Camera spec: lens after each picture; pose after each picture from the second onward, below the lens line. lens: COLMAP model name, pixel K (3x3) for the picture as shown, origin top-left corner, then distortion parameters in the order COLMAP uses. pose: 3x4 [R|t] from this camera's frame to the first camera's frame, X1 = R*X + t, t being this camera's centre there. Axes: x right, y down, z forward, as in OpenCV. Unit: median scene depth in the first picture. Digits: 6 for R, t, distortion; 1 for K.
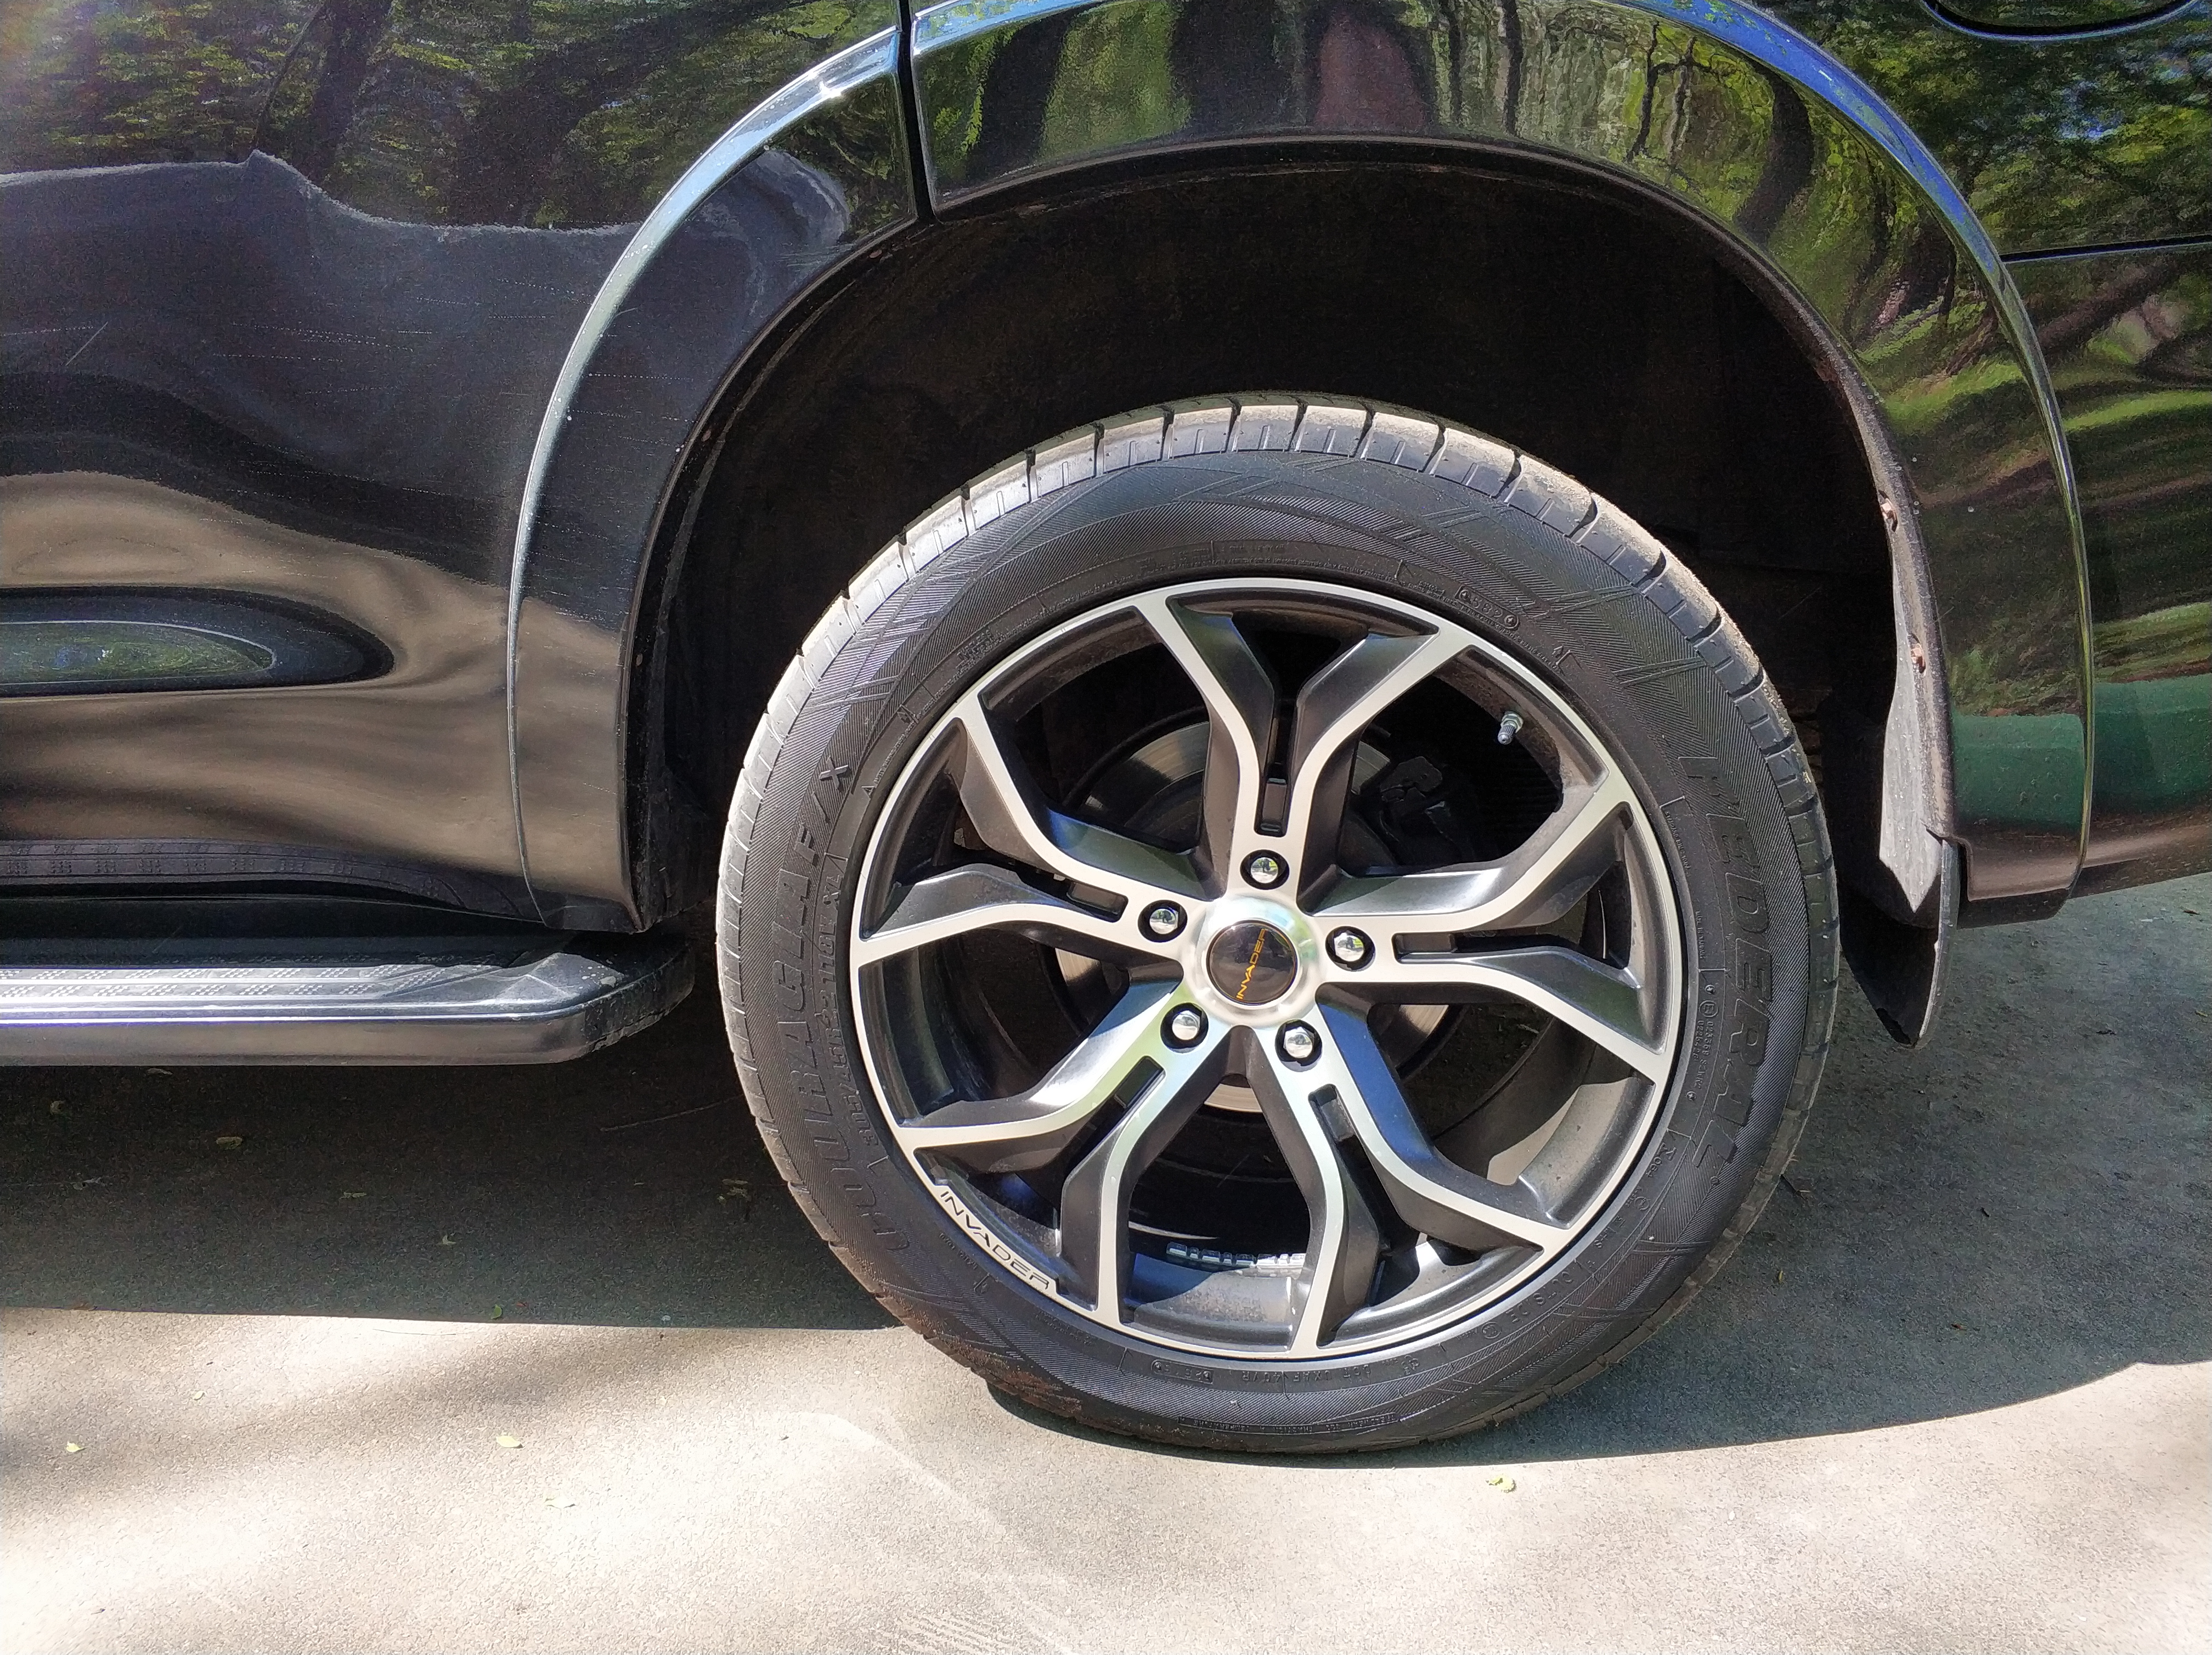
lens RADIAL K [[1699.9, 0, 1106.0], [0, 1699.9, 827.5], [0, 0, 1]] dist [0.058113, -0.119015]
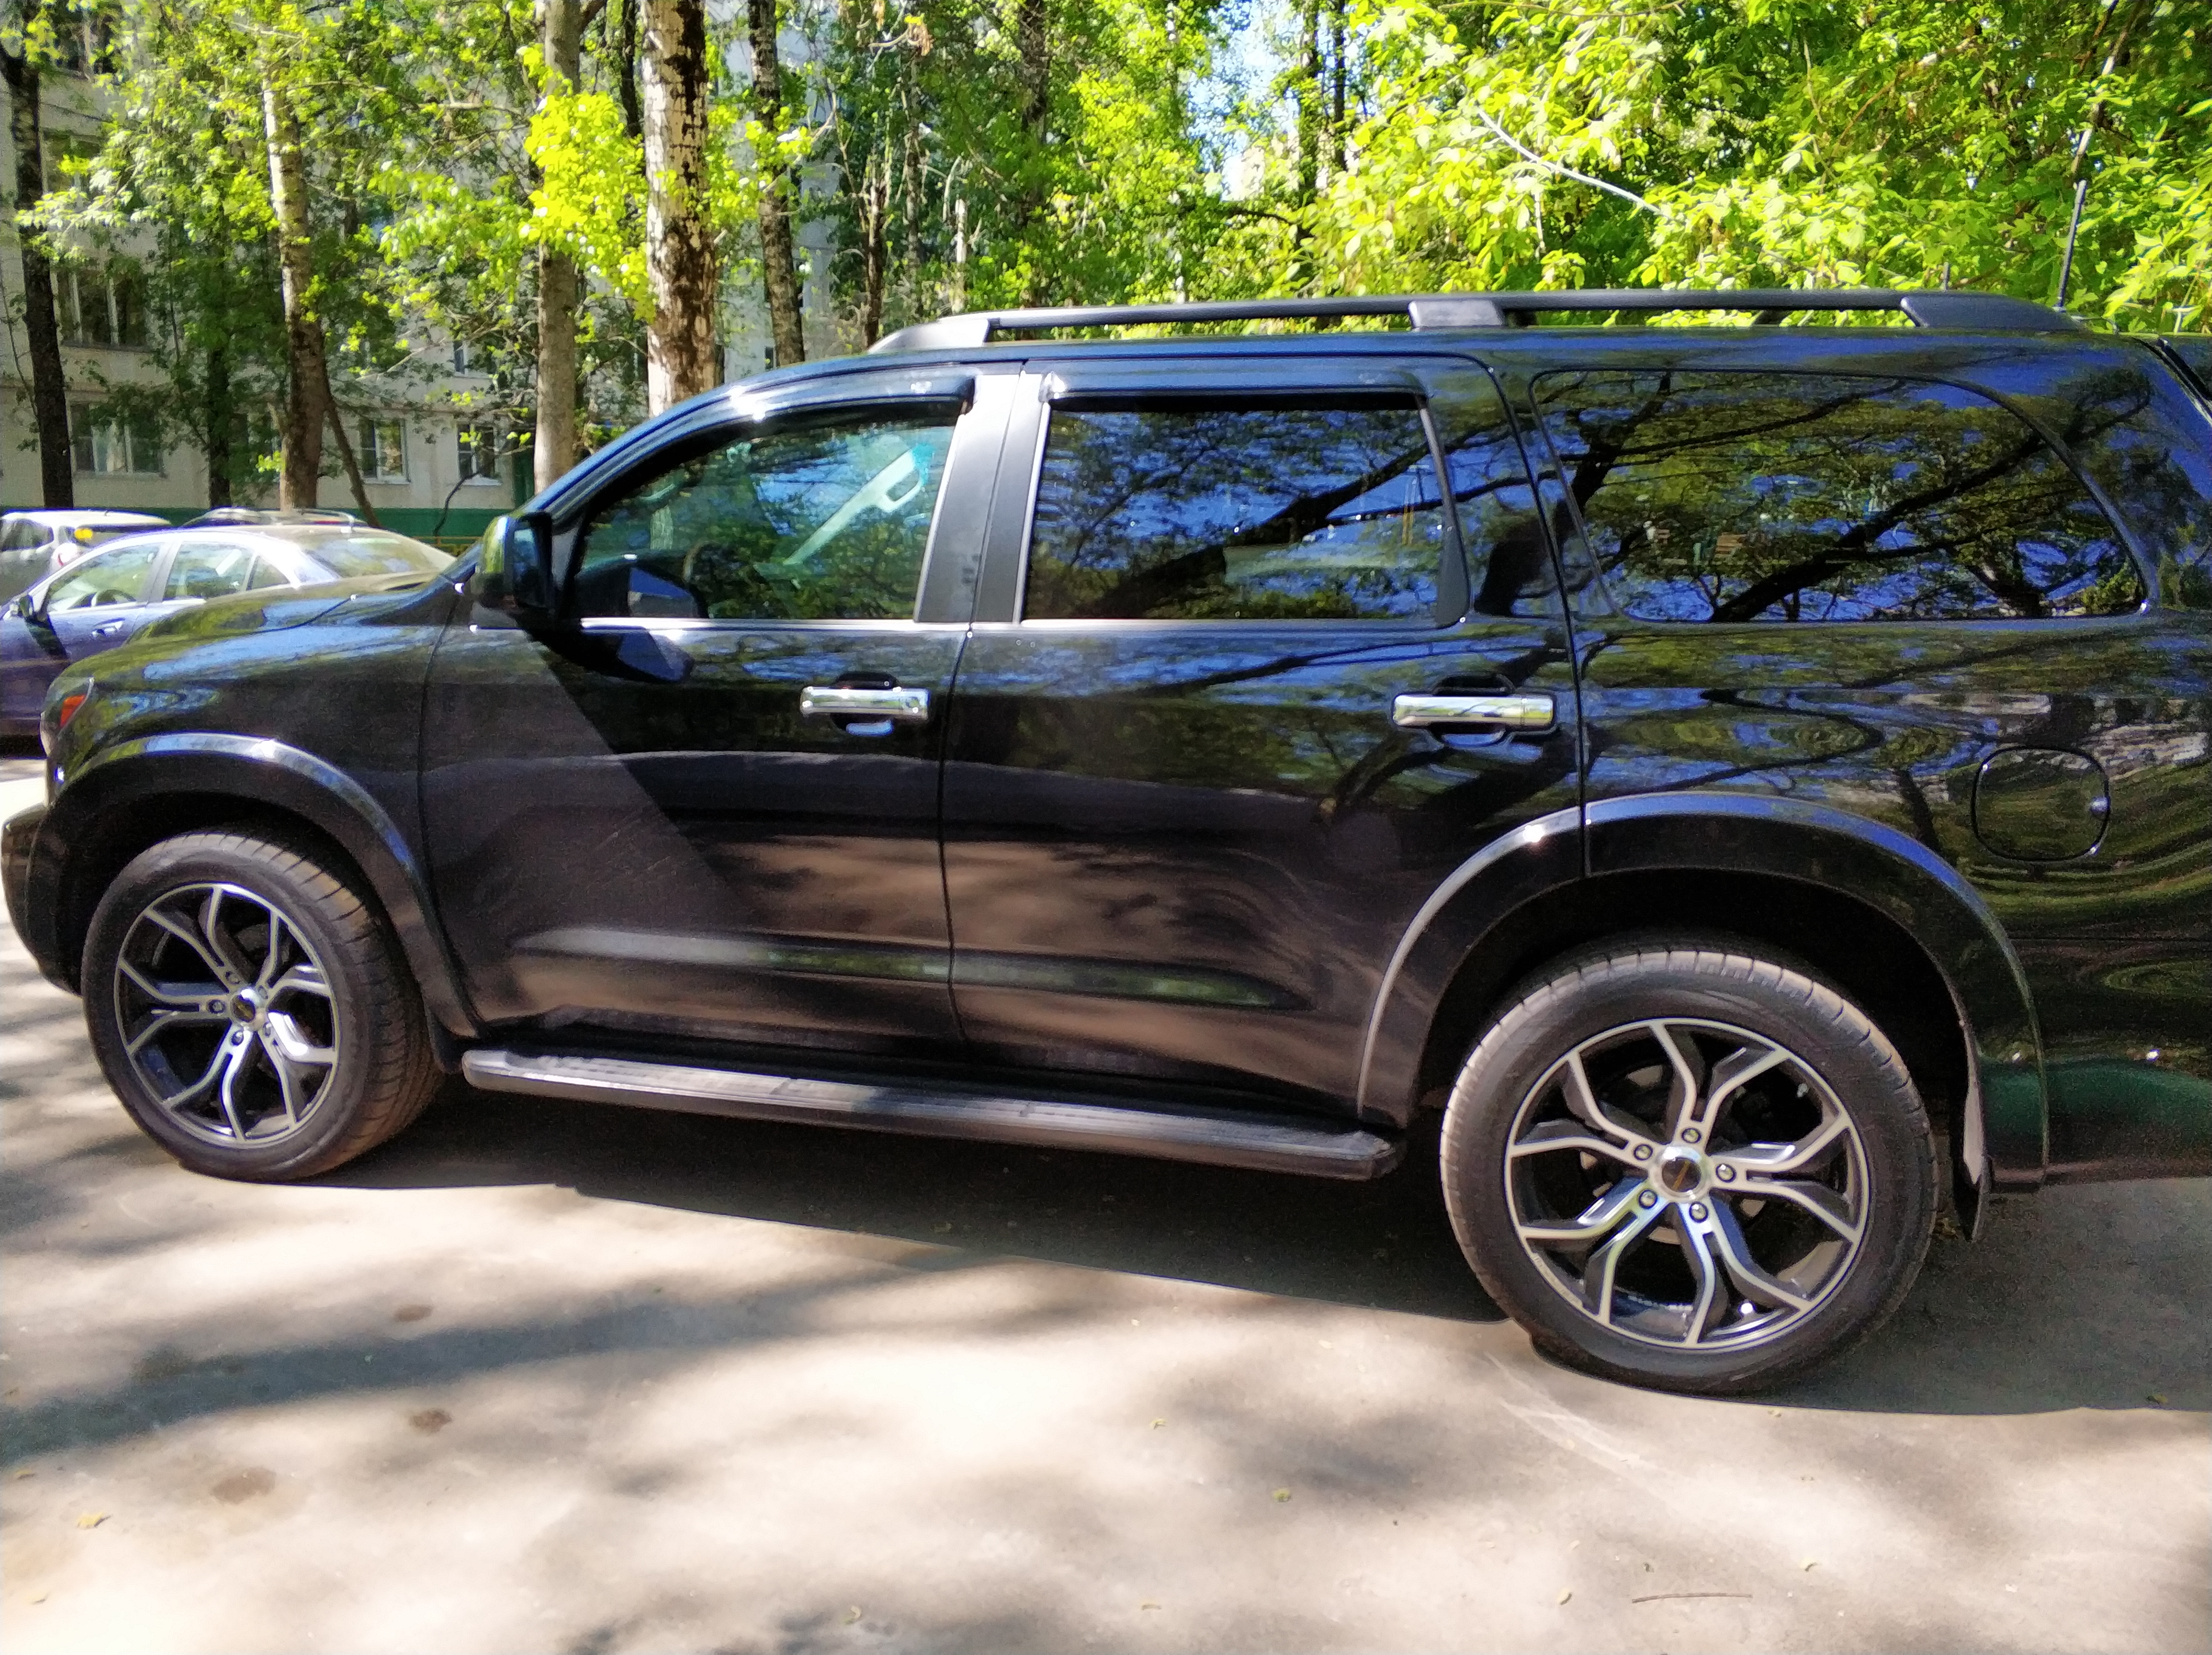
lens RADIAL K [[1748.9, 0, 1106.0], [0, 1748.9, 827.5], [0, 0, 1]] dist [-0.005940, 0.007685]
pose [[0.986456, 0.090077, -0.137082, -0.412282], [-0.103619, 0.990062, -0.095081, -0.083818], [0.127155, 0.107998, 0.985986, -1.541669]]
